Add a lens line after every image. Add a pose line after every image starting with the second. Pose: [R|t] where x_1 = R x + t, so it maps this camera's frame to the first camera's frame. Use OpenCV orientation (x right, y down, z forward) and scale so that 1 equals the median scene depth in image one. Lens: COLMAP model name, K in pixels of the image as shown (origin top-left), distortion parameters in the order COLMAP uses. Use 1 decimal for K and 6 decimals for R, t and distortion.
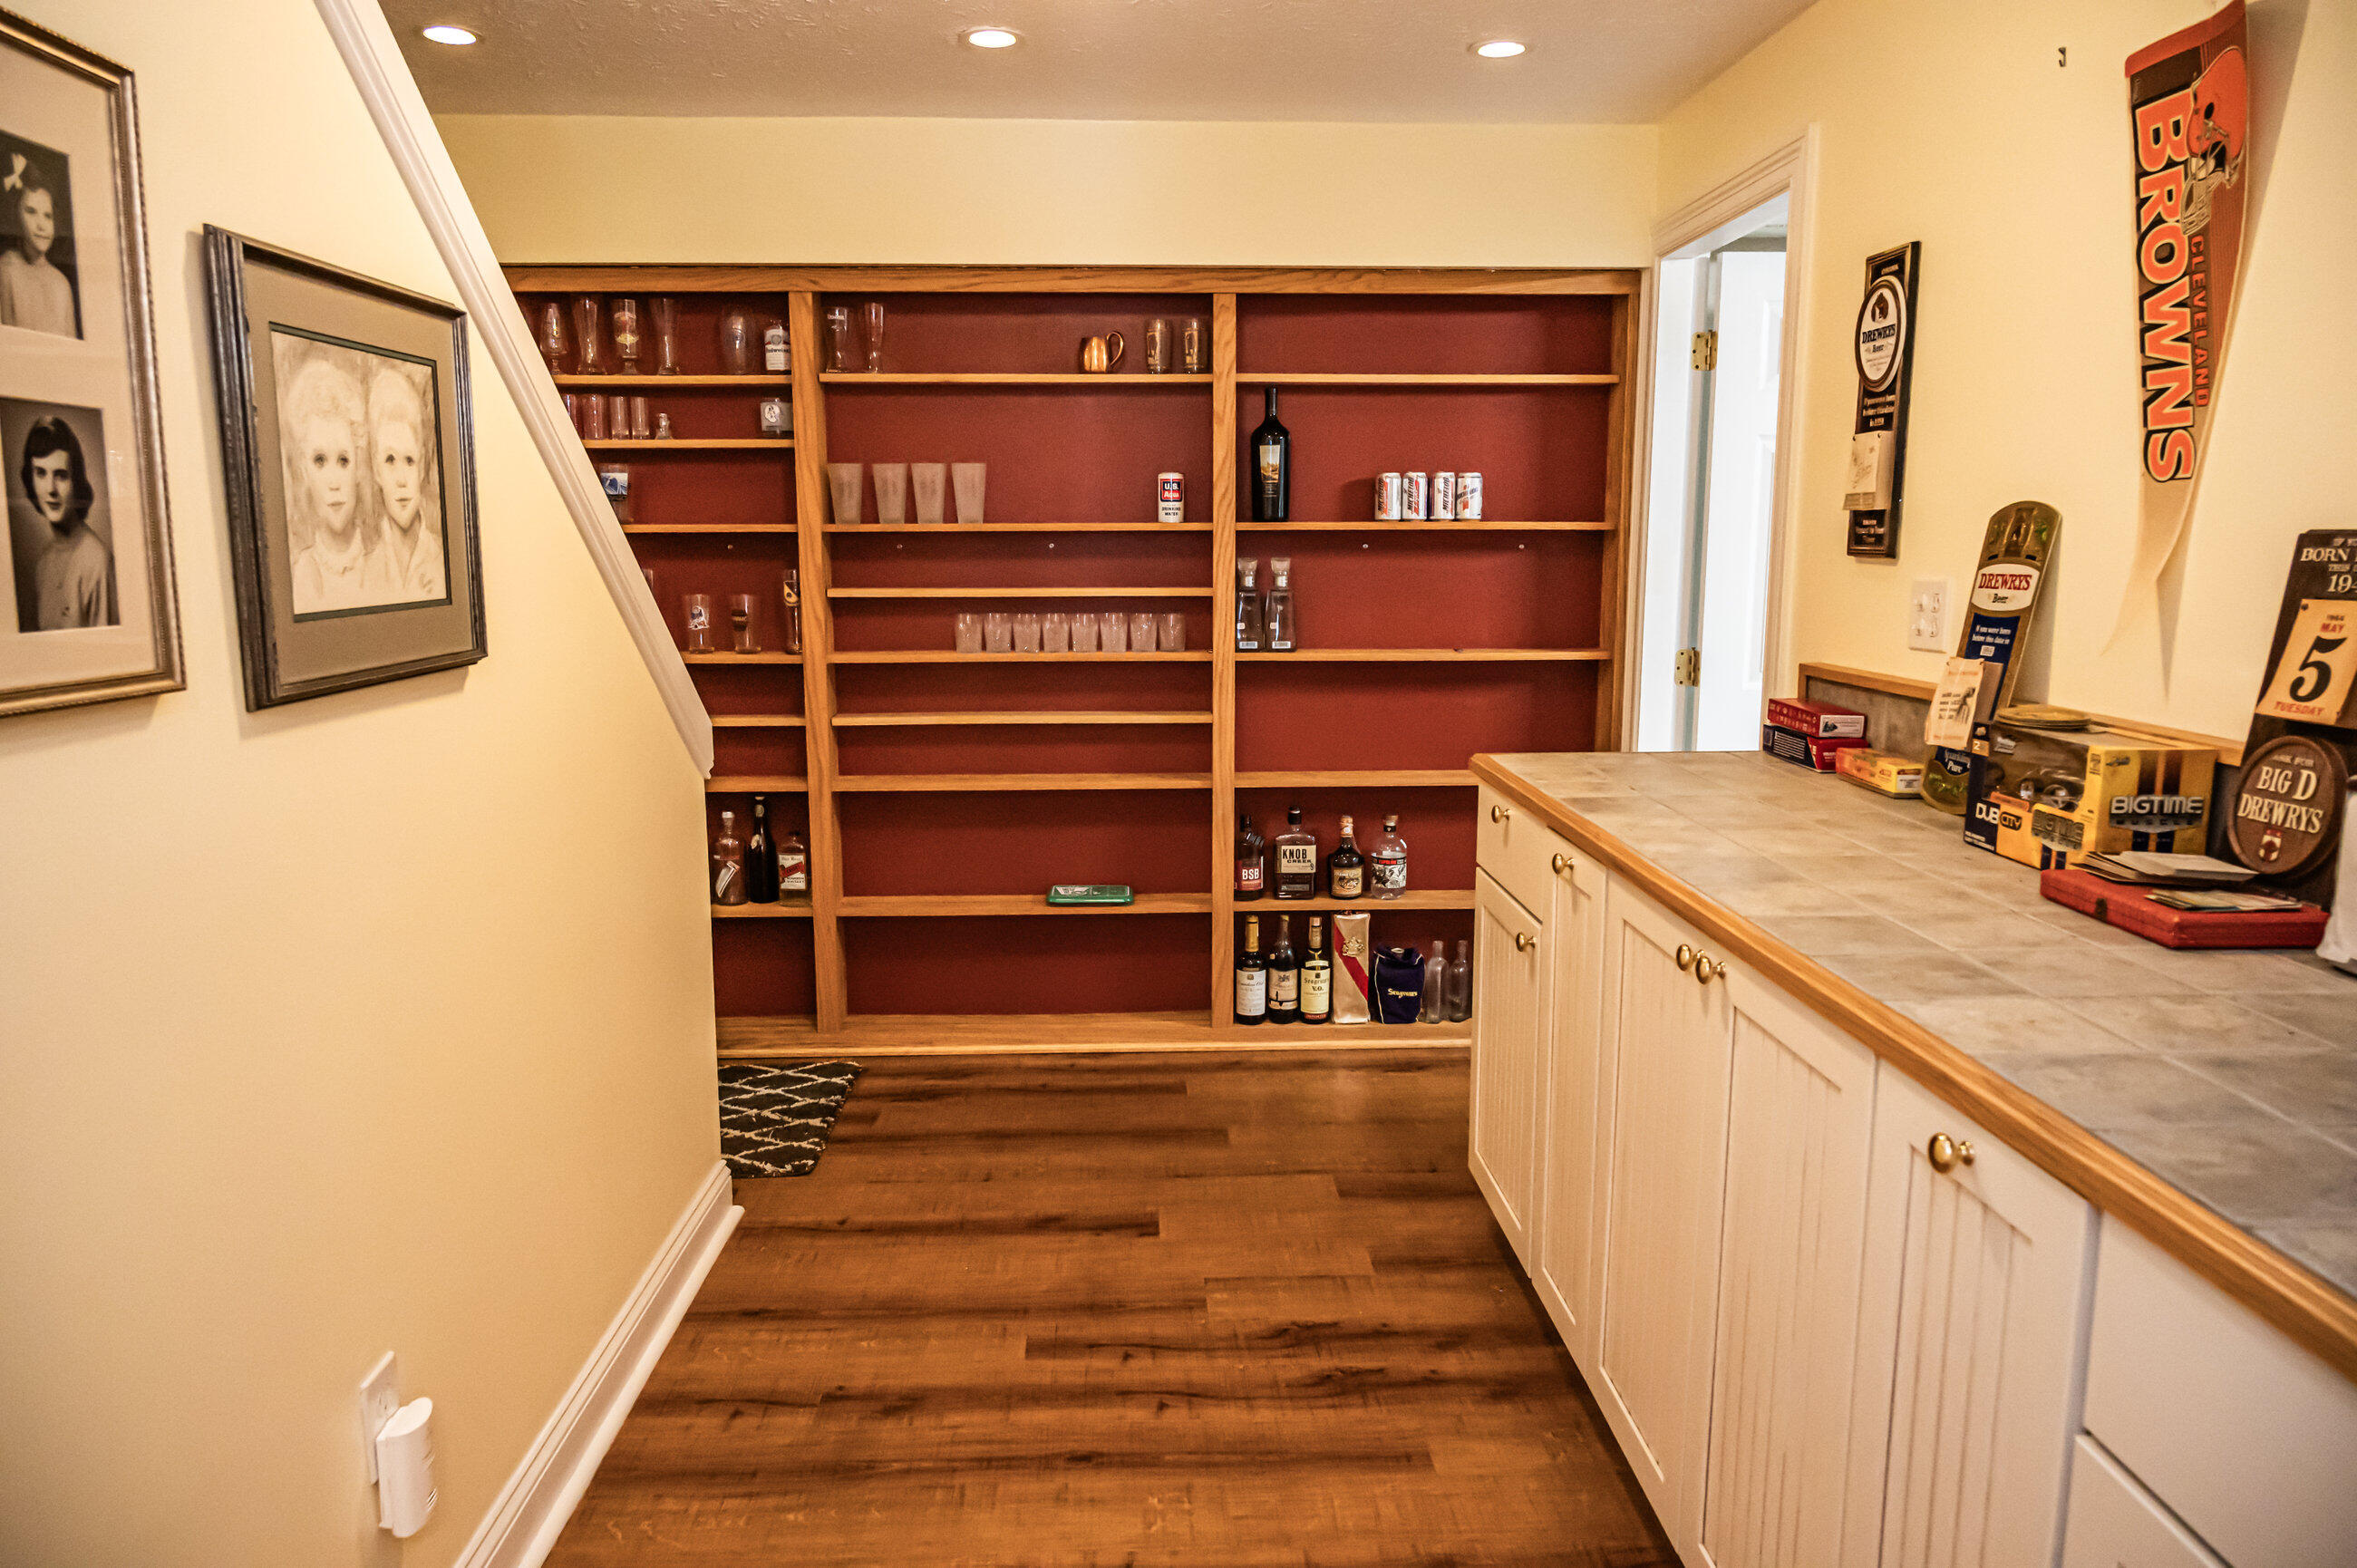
lens RADIAL K [[1589.1, 0, 1182.1], [0, 1589.1, 789.1], [0, 0, 1]] dist [-0.000465, -0.003277]
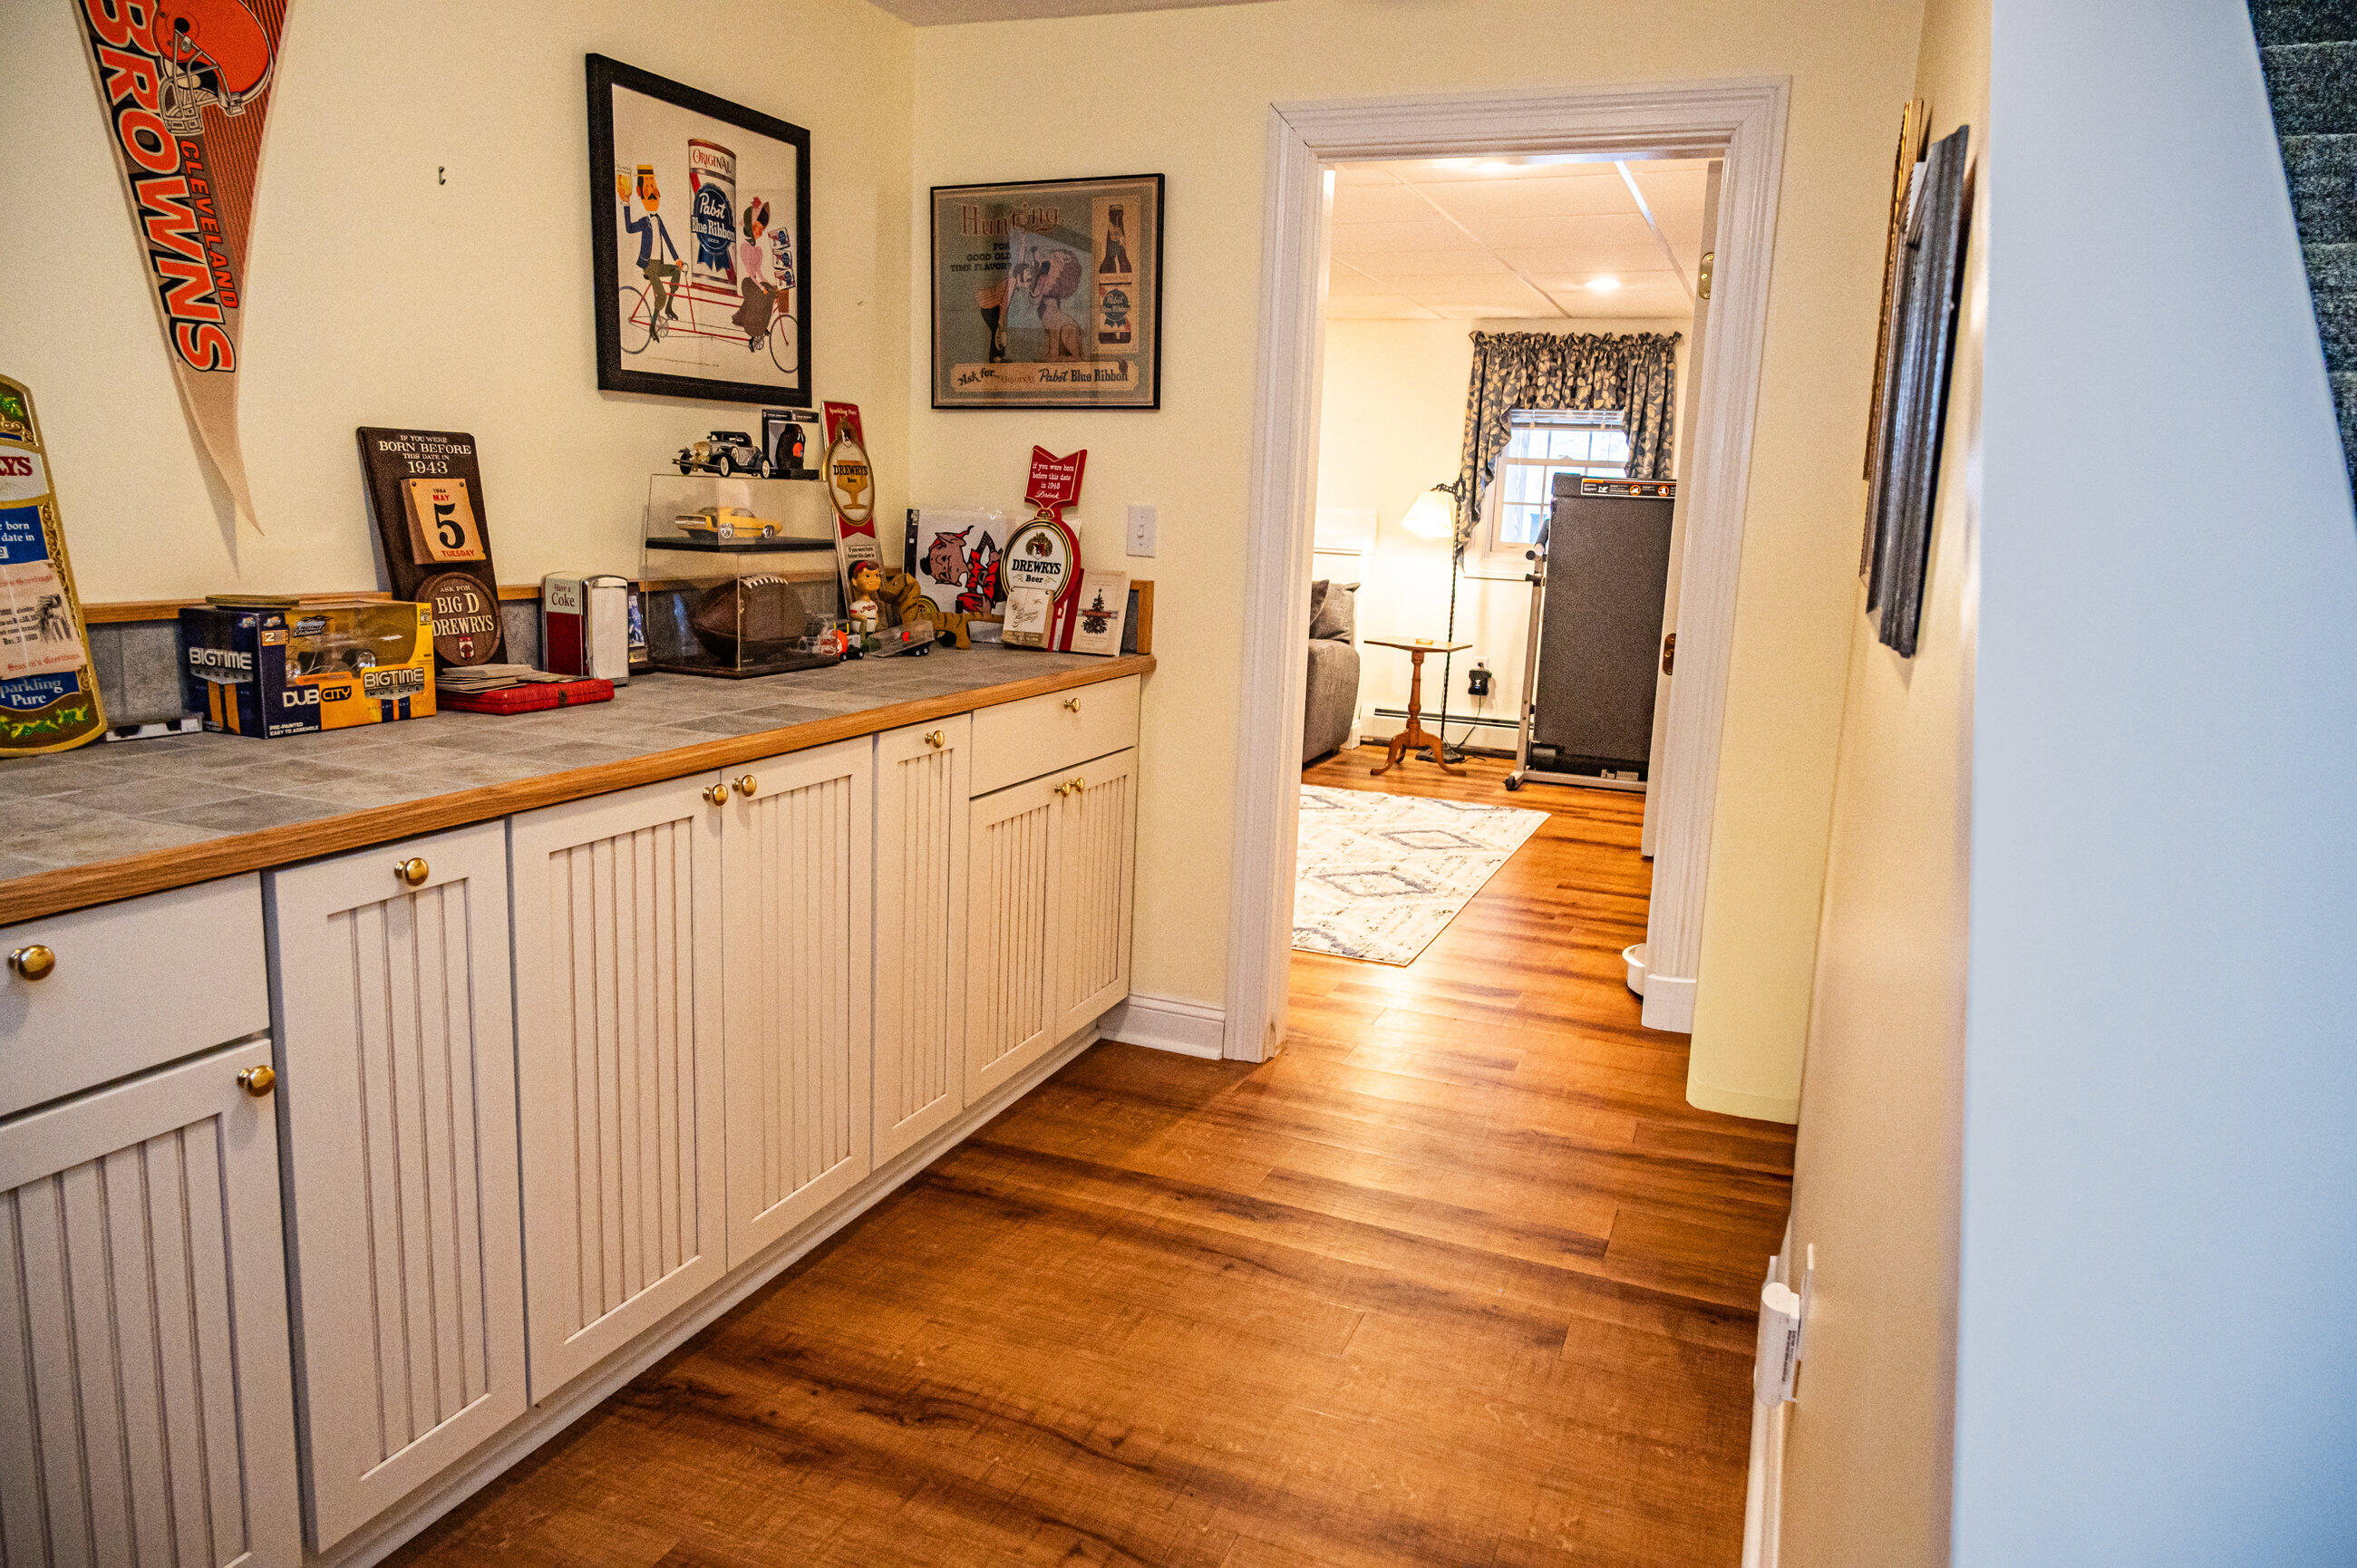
lens RADIAL K [[1589.1, 0, 1180.4], [0, 1589.1, 777.8], [0, 0, 1]] dist [-0.000465, -0.003277]
pose [[-0.912055, -0.109267, 0.395242, -0.438953], [0.023929, 0.948022, 0.317305, -0.258360], [-0.409369, 0.298857, -0.862033, 1.741437]]
